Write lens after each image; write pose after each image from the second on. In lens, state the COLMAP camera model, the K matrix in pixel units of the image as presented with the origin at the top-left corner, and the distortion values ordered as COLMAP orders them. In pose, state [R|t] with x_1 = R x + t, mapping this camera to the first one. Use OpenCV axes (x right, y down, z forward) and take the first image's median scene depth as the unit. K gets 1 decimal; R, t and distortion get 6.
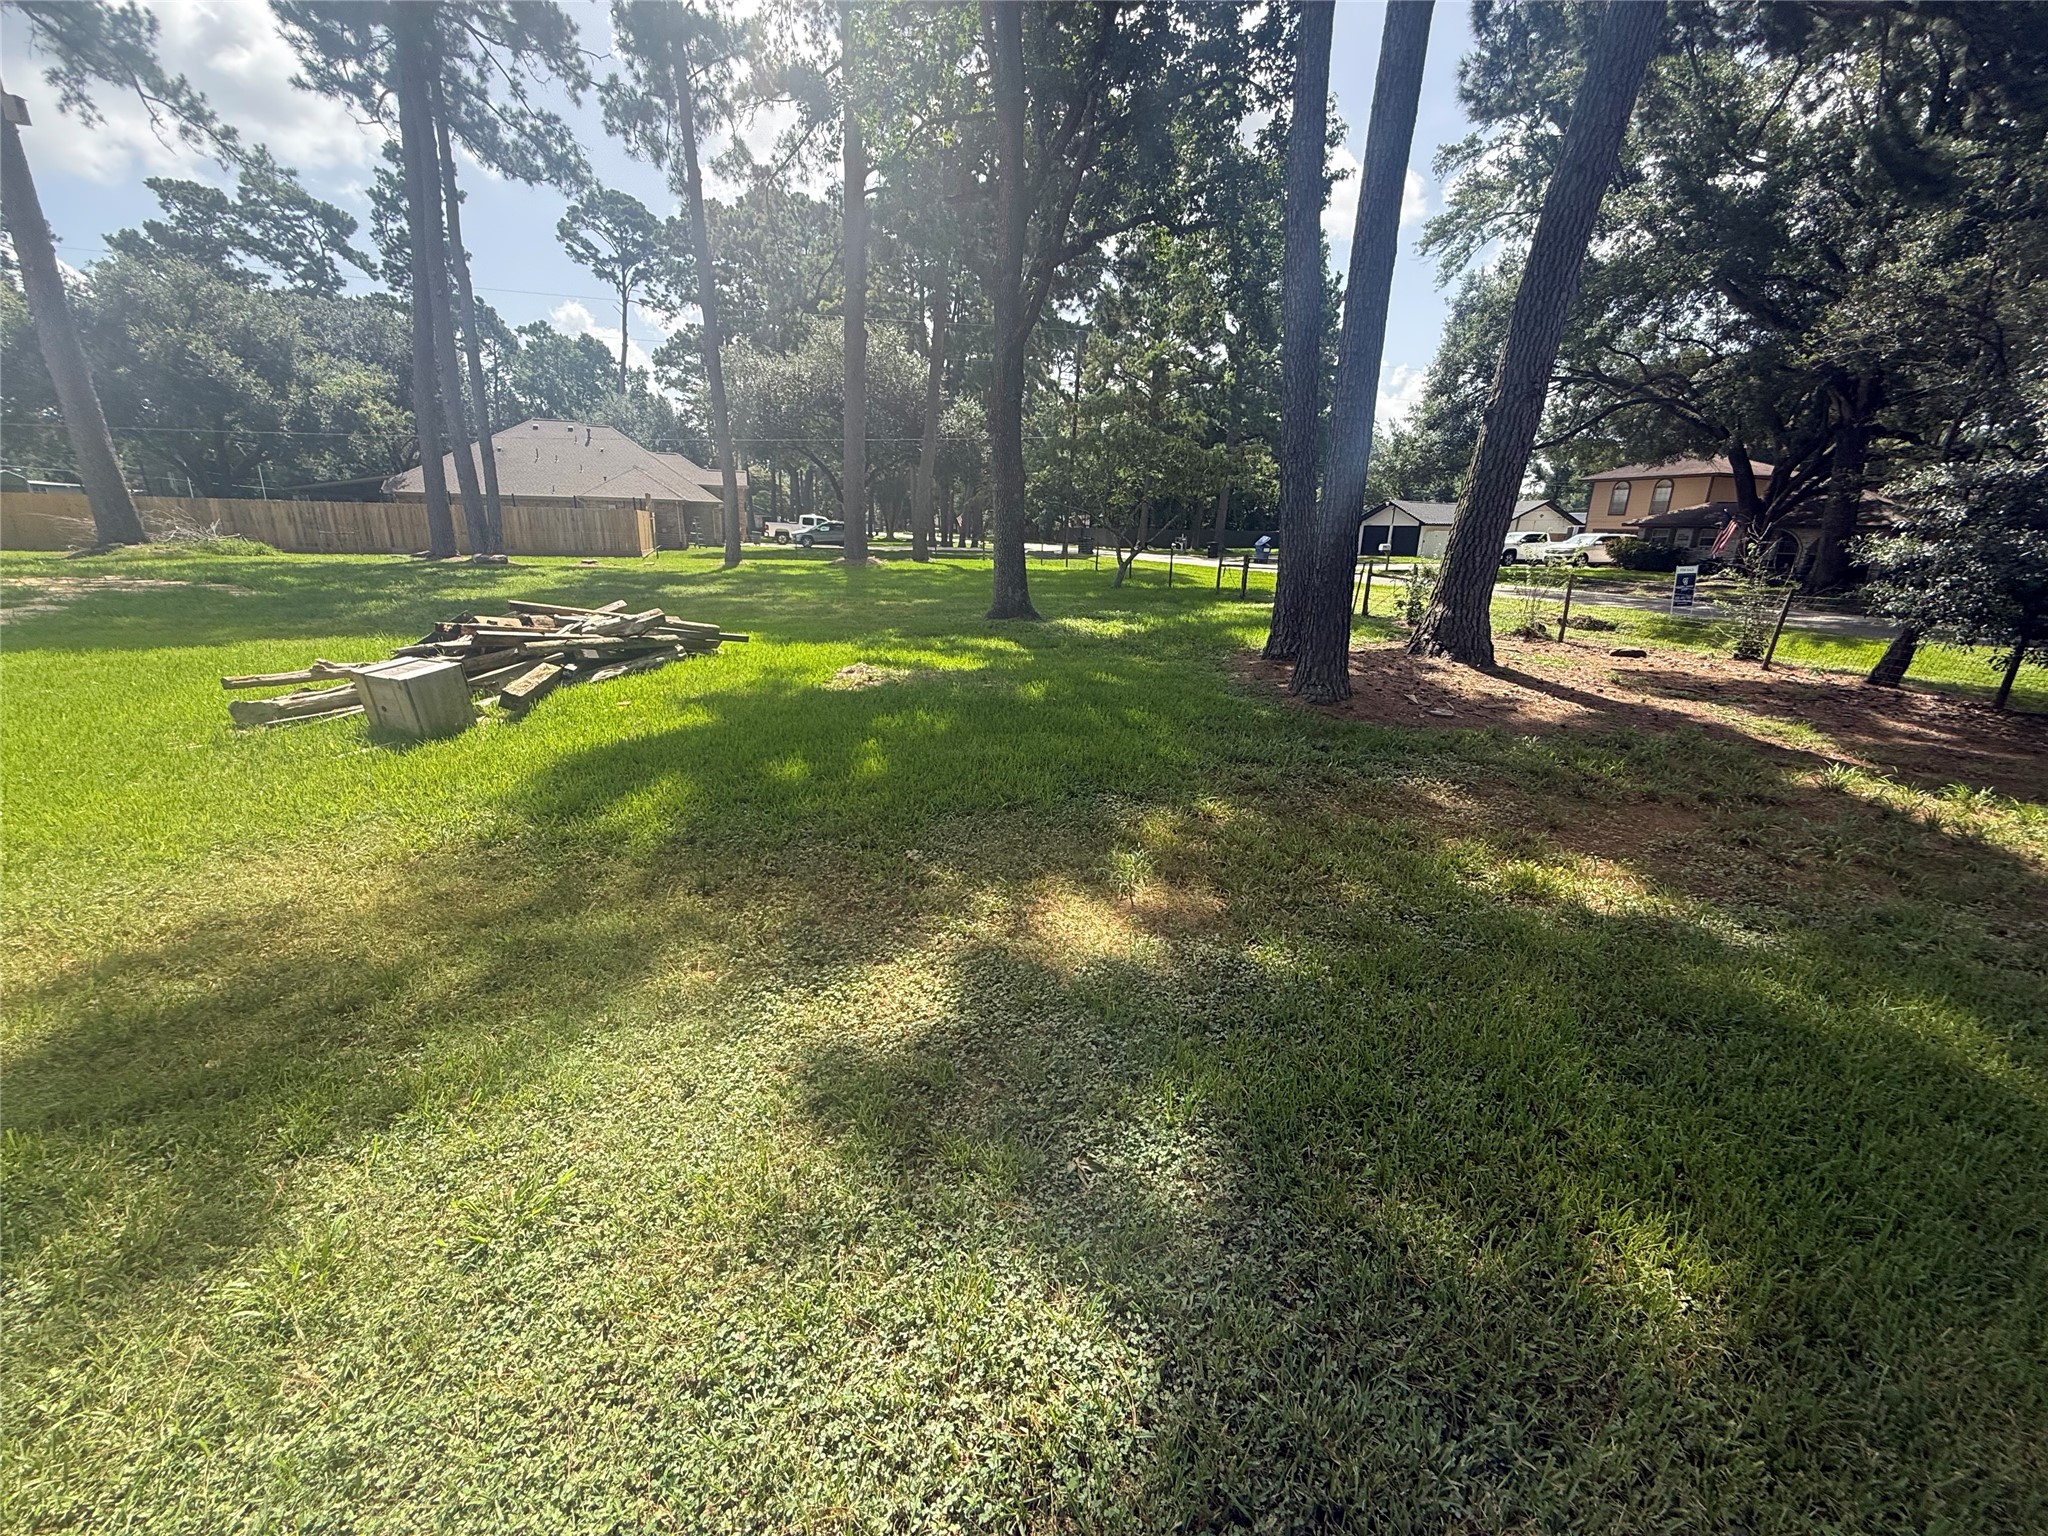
lens RADIAL K [[824.8, 0, 1023.5], [0, 824.8, 763.8], [0, 0, 1]] dist [0.001895, 0.000714]
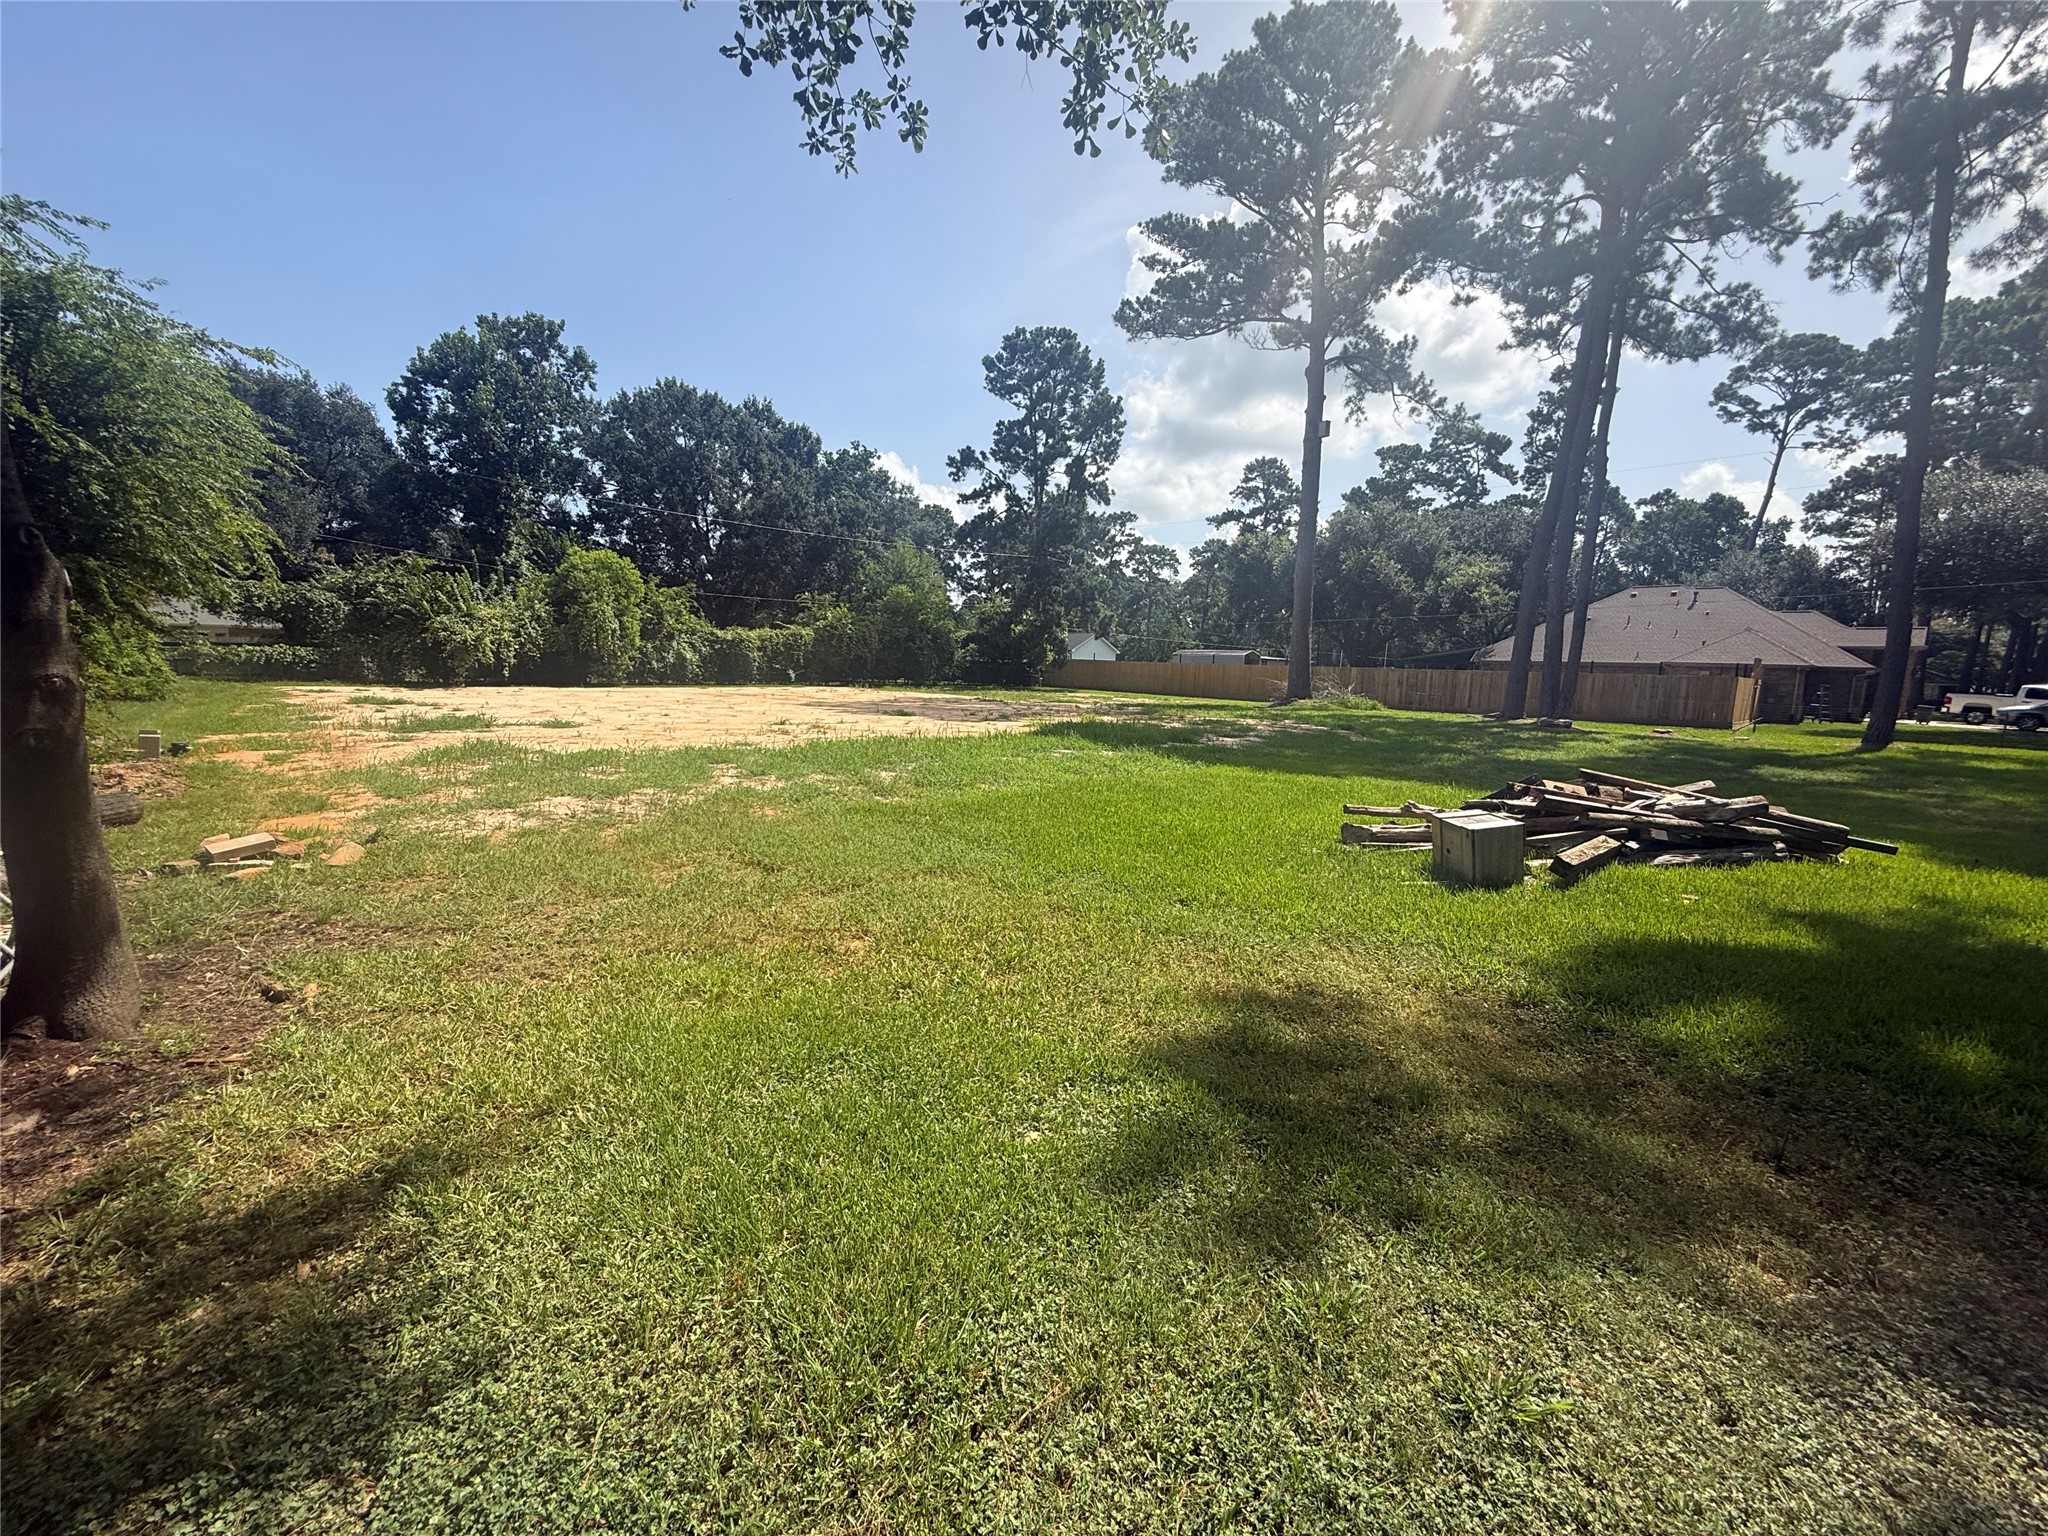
lens RADIAL K [[824.8, 0, 1020.8], [0, 824.8, 764.9], [0, 0, 1]] dist [0.001895, 0.000714]
pose [[0.429261, 0.101174, -0.897496, -0.008141], [-0.267989, 0.963223, -0.019592, -0.000359], [0.862506, 0.248929, 0.440587, -0.011988]]
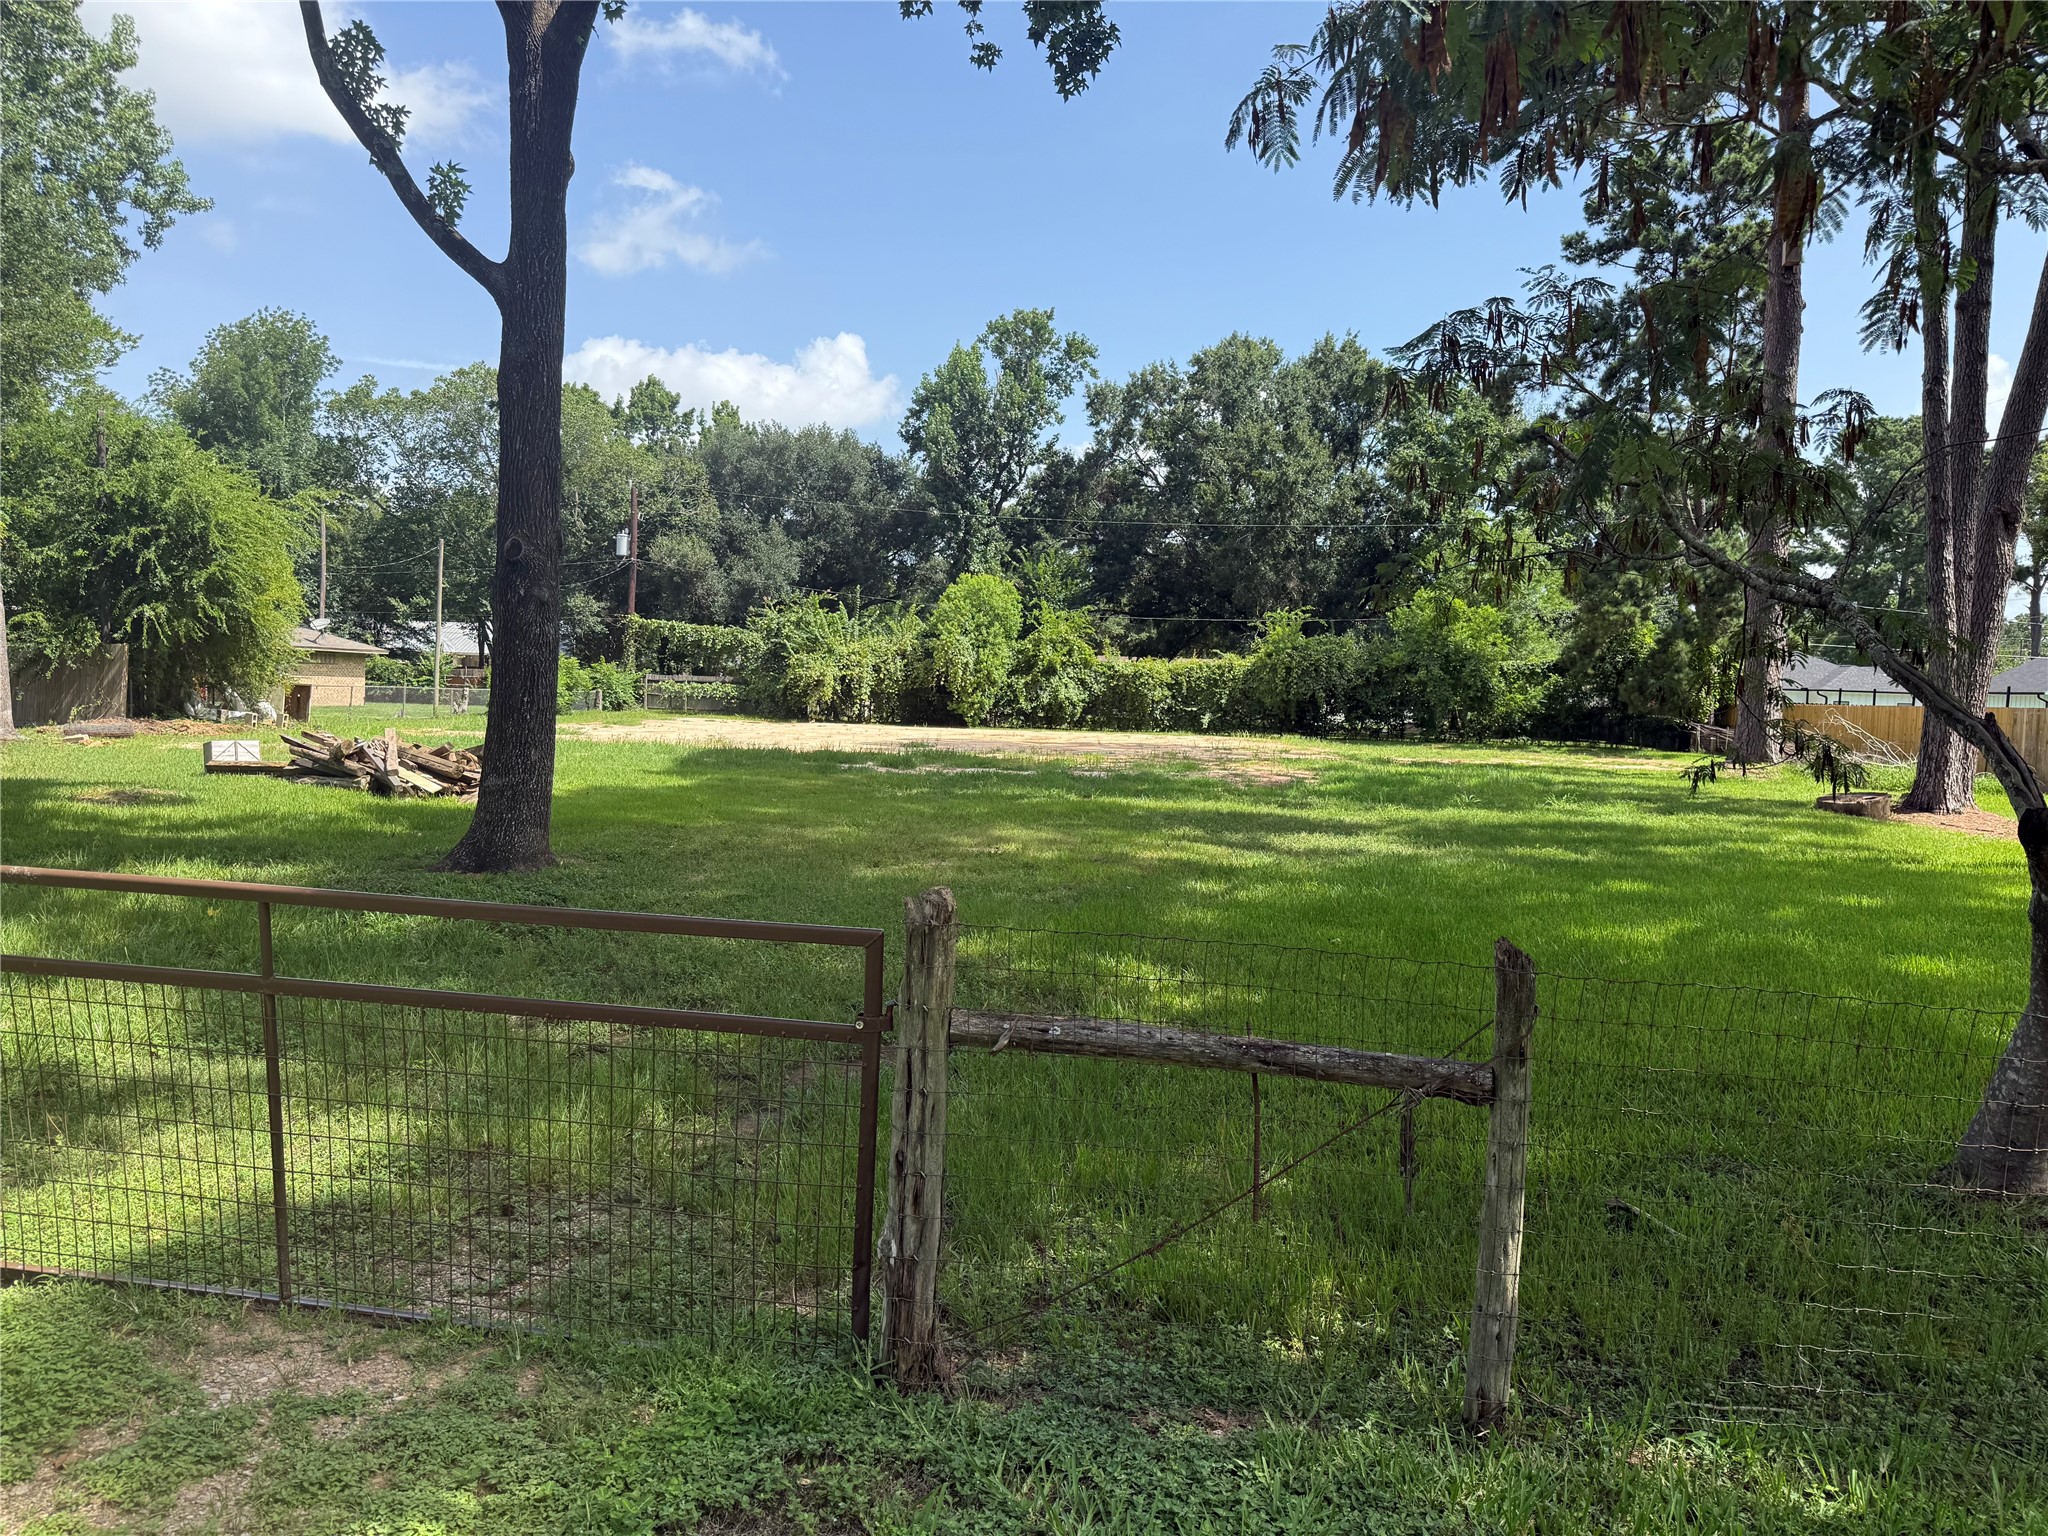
lens RADIAL K [[1441.9, 0, 1021.0], [0, 1441.9, 781.1], [0, 0, 1]] dist [0.072307, -0.095049]
pose [[-0.396977, 0.018510, -0.917642, 0.343021], [-0.293183, 0.944859, 0.145891, -0.227780], [0.869743, 0.326953, -0.369660, 0.845029]]
